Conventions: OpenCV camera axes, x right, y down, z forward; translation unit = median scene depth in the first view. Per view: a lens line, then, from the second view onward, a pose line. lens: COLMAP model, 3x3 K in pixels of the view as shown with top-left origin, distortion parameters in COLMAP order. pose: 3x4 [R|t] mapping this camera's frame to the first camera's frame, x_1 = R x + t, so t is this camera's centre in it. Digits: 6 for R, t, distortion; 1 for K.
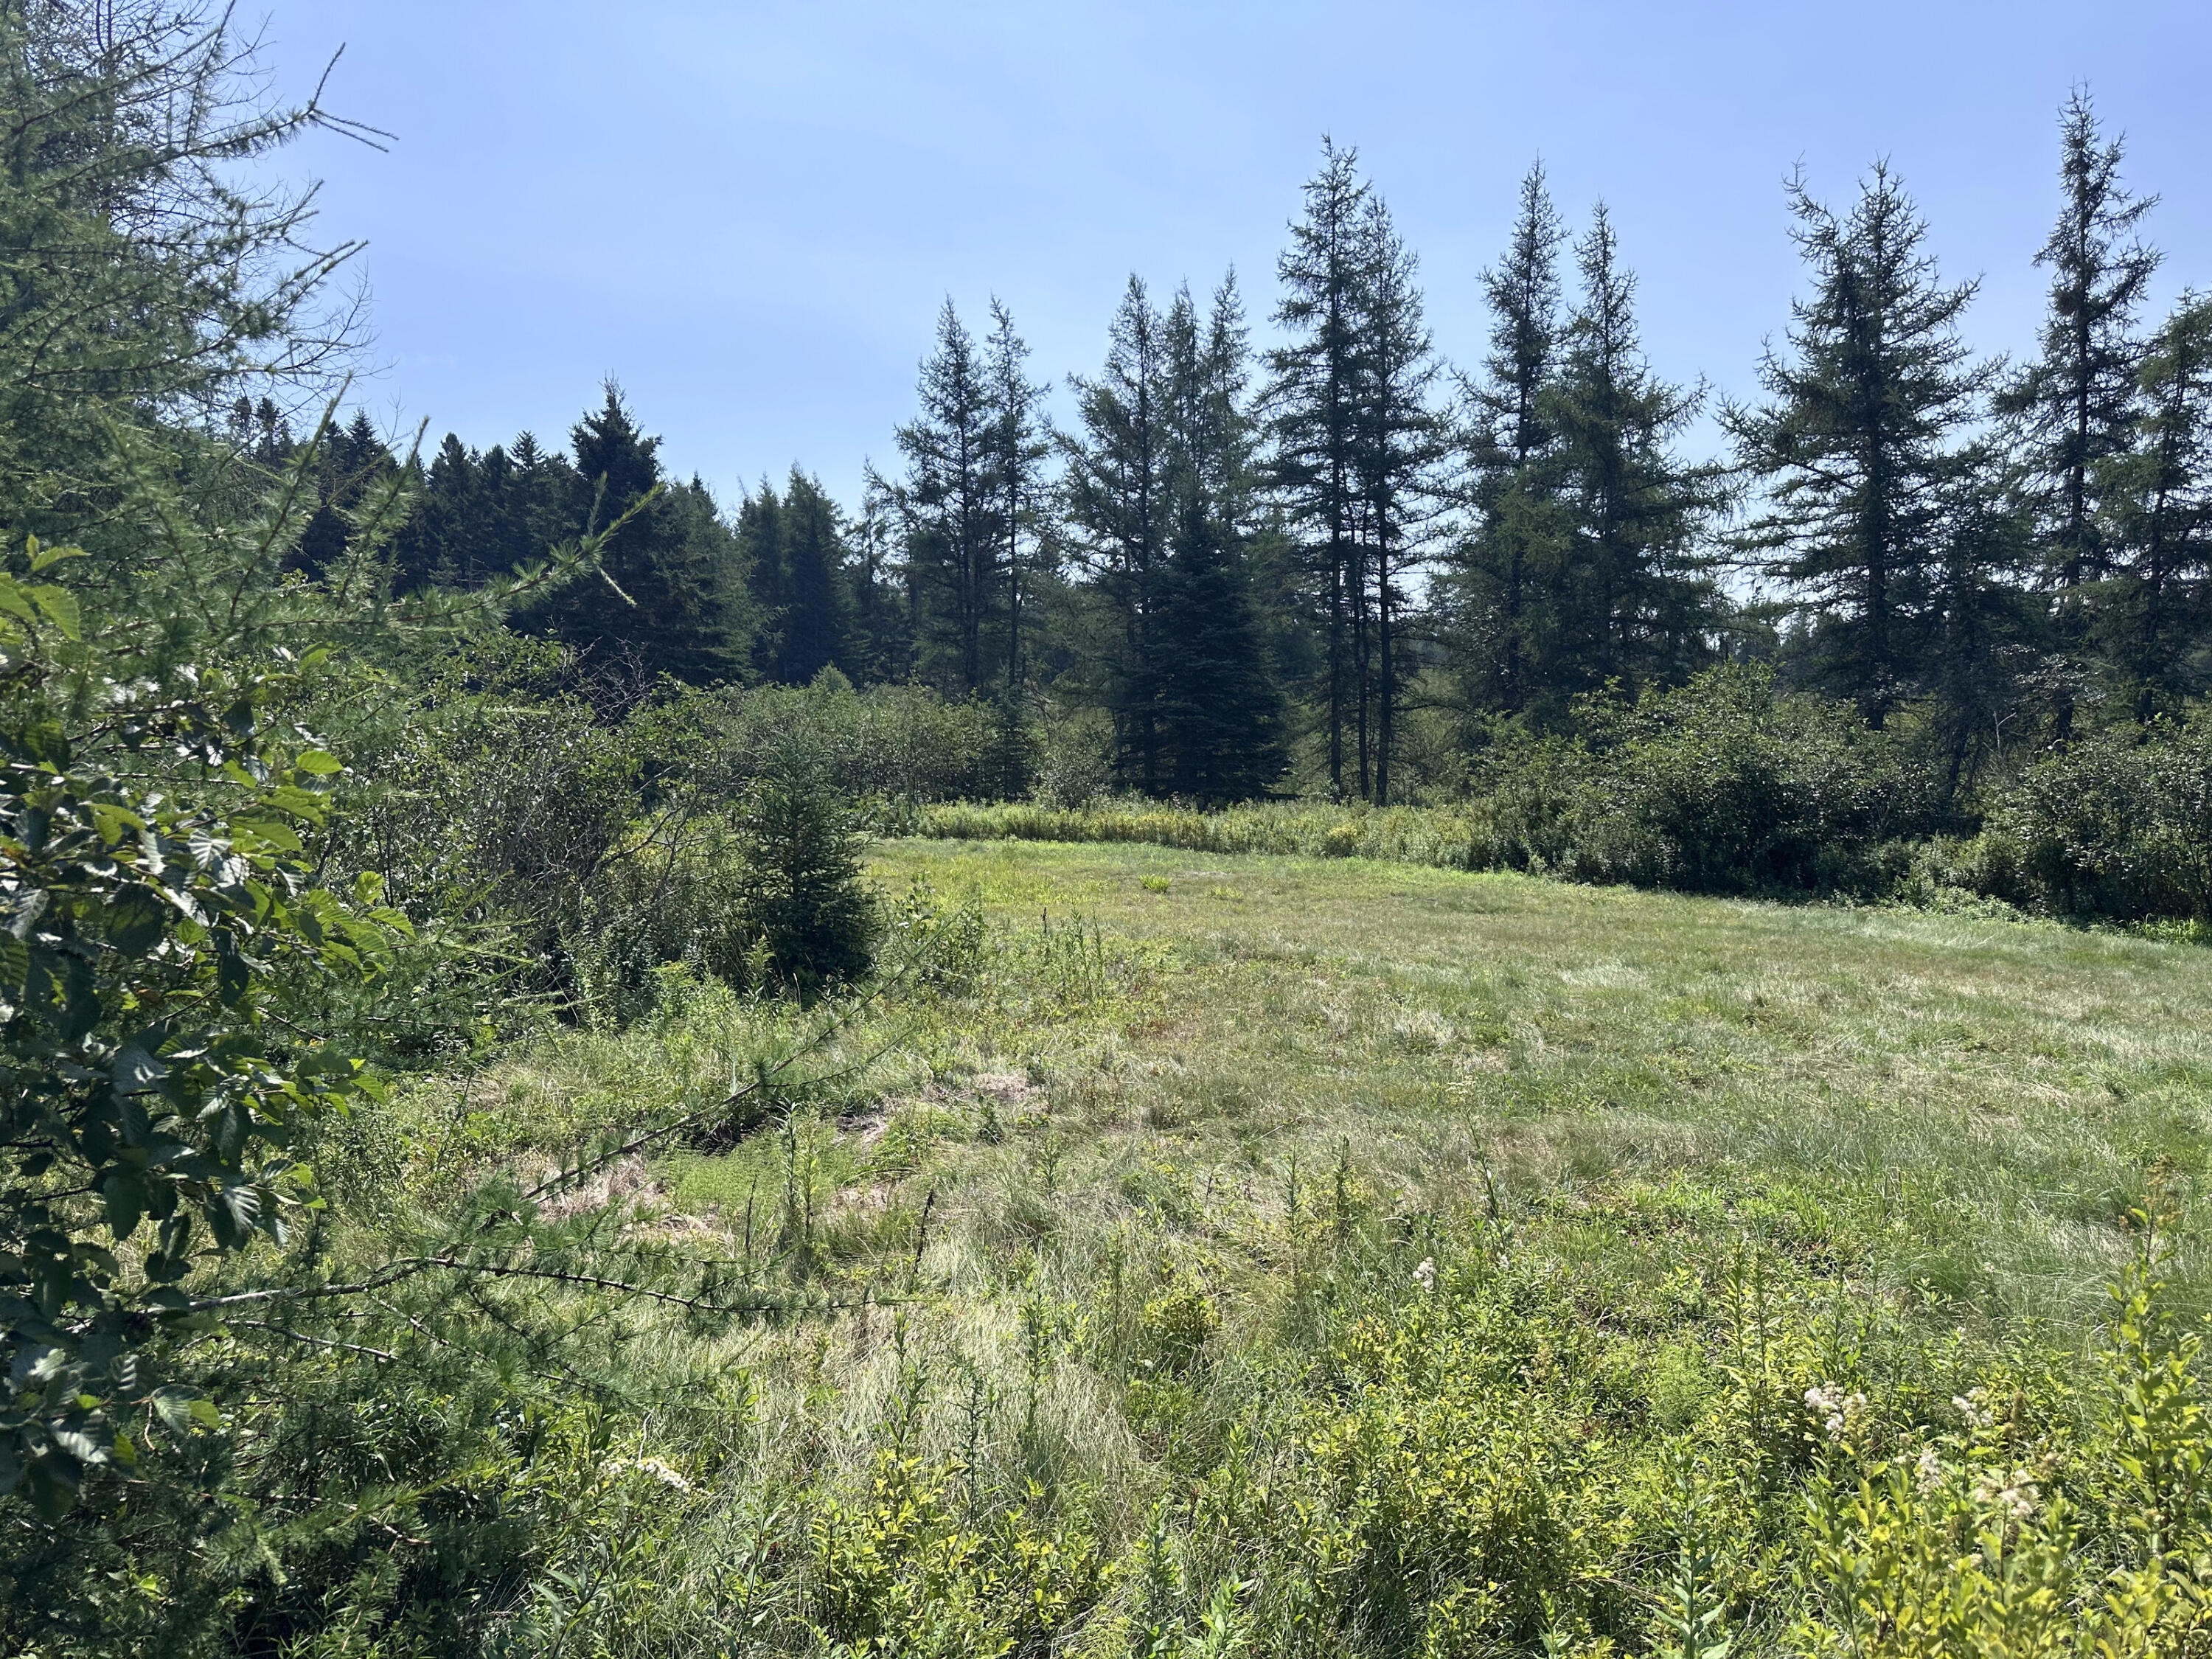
lens RADIAL K [[1553.4, 0, 1101.0], [0, 1553.4, 835.1], [0, 0, 1]] dist [0.012540, -0.016213]
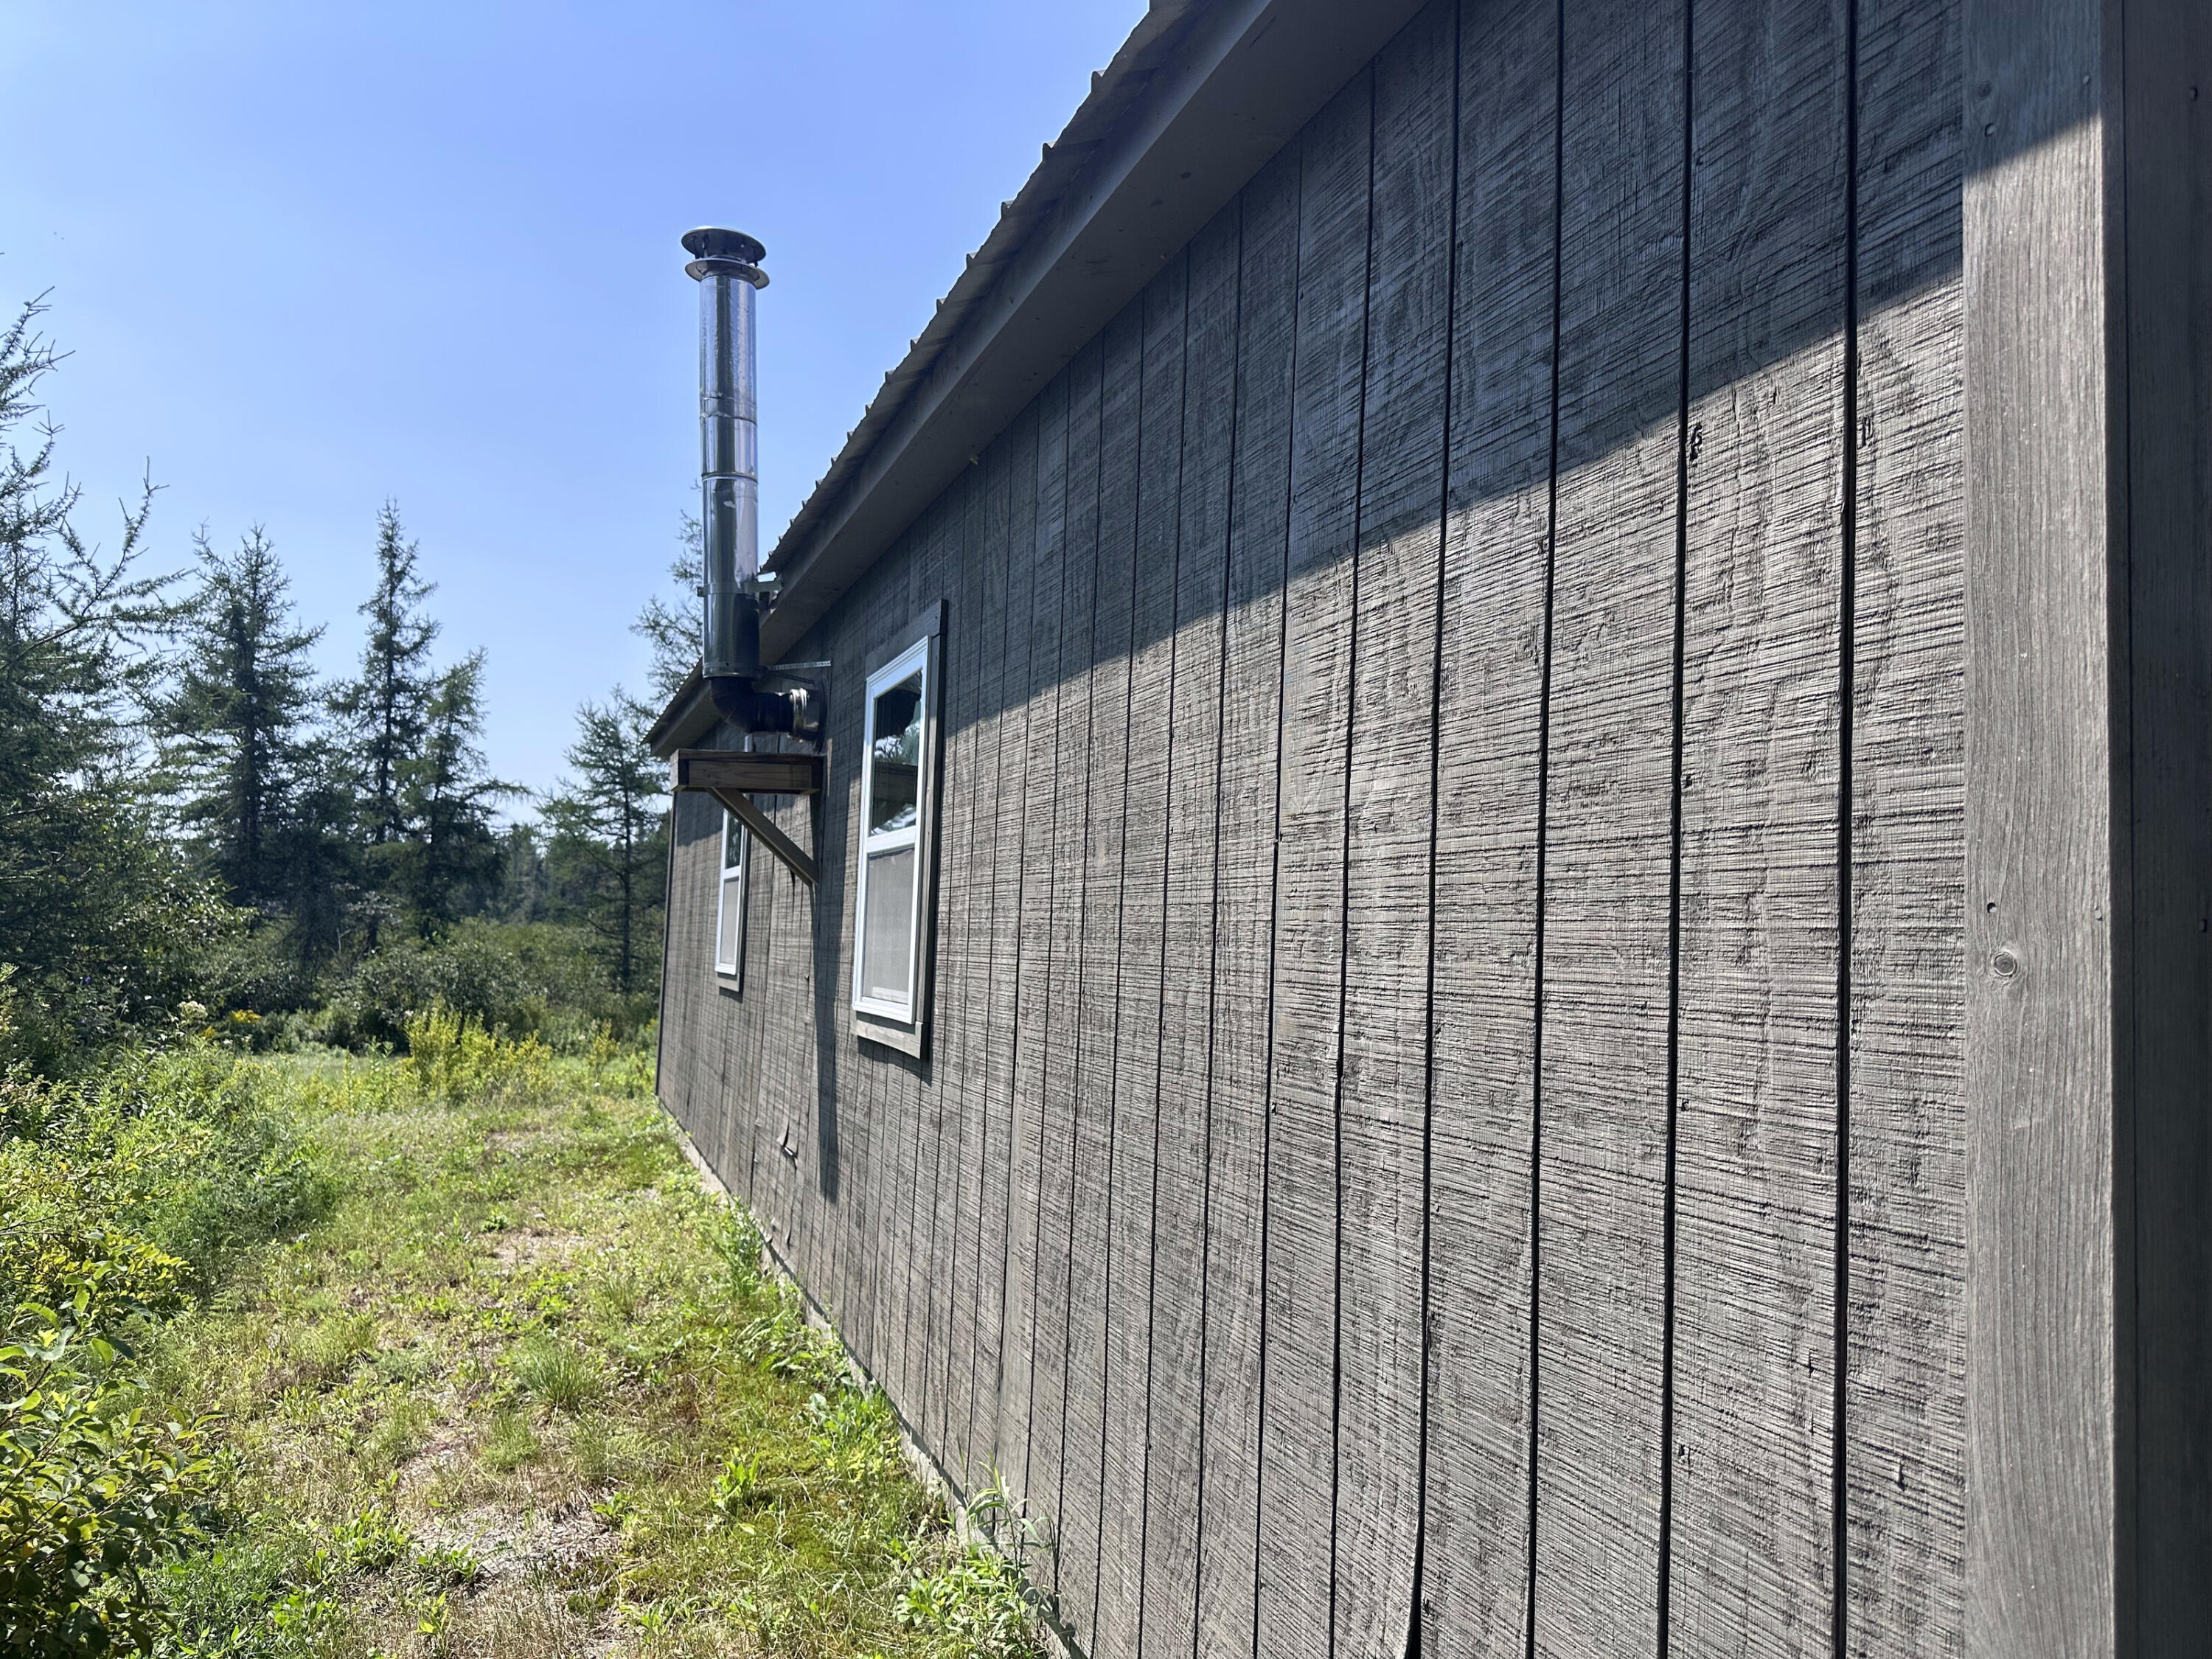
lens RADIAL K [[1553.4, 0, 1105.2], [0, 1553.4, 832.3], [0, 0, 1]] dist [0.012540, -0.016213]
pose [[0.535695, 0.083419, 0.840281, -0.217877], [0.035423, 0.992012, -0.121065, 0.027219], [-0.843668, 0.094619, 0.528461, -0.313415]]
